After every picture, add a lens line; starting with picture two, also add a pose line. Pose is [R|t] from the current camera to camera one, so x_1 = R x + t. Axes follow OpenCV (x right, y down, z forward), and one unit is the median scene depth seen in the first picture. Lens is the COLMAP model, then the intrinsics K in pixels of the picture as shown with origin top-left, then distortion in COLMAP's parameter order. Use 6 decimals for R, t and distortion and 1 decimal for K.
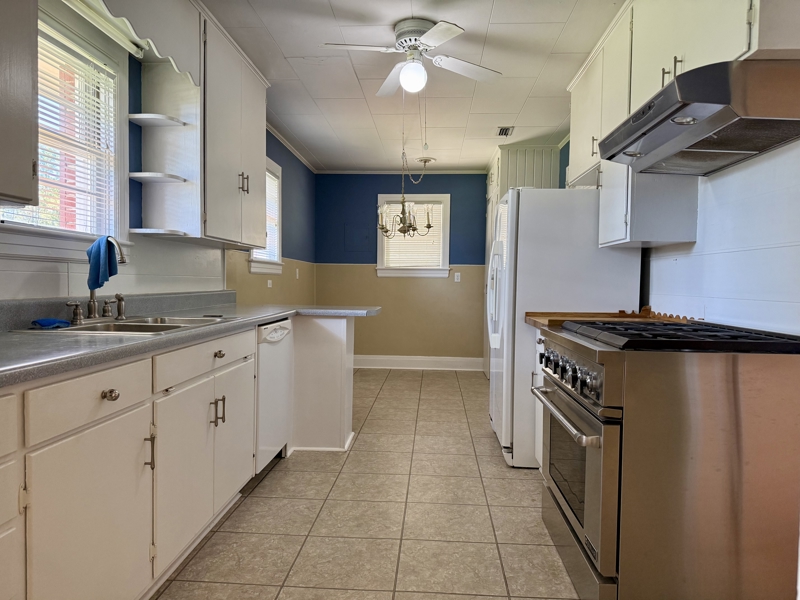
lens RADIAL K [[556.0, 0, 400.0], [0, 556.0, 300.0], [0, 0, 1]] dist [0.124525, -0.189774]
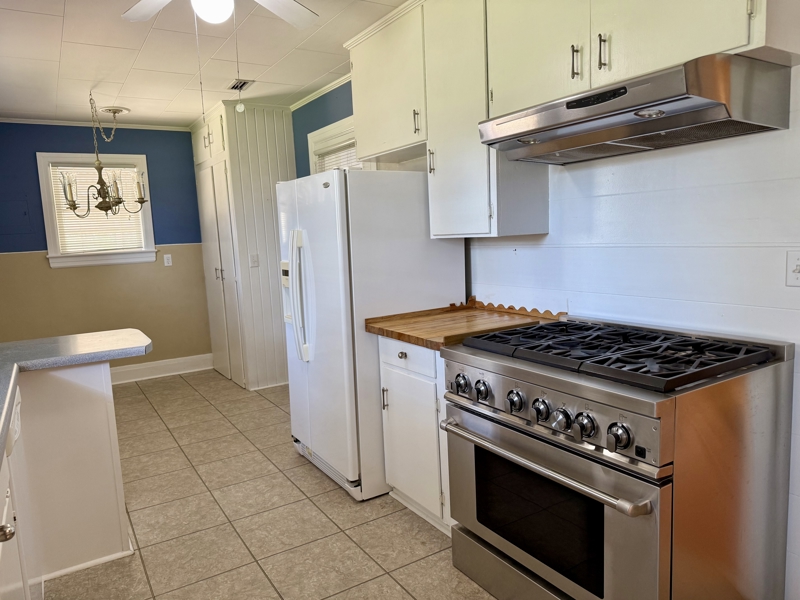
lens RADIAL K [[560.9, 0, 400.0], [0, 560.9, 300.0], [0, 0, 1]] dist [0.066974, -0.104127]
pose [[0.812581, -0.117635, 0.570854, -0.164214], [0.073729, 0.992299, 0.099531, -0.068331], [-0.578166, -0.038789, 0.814997, 0.231634]]
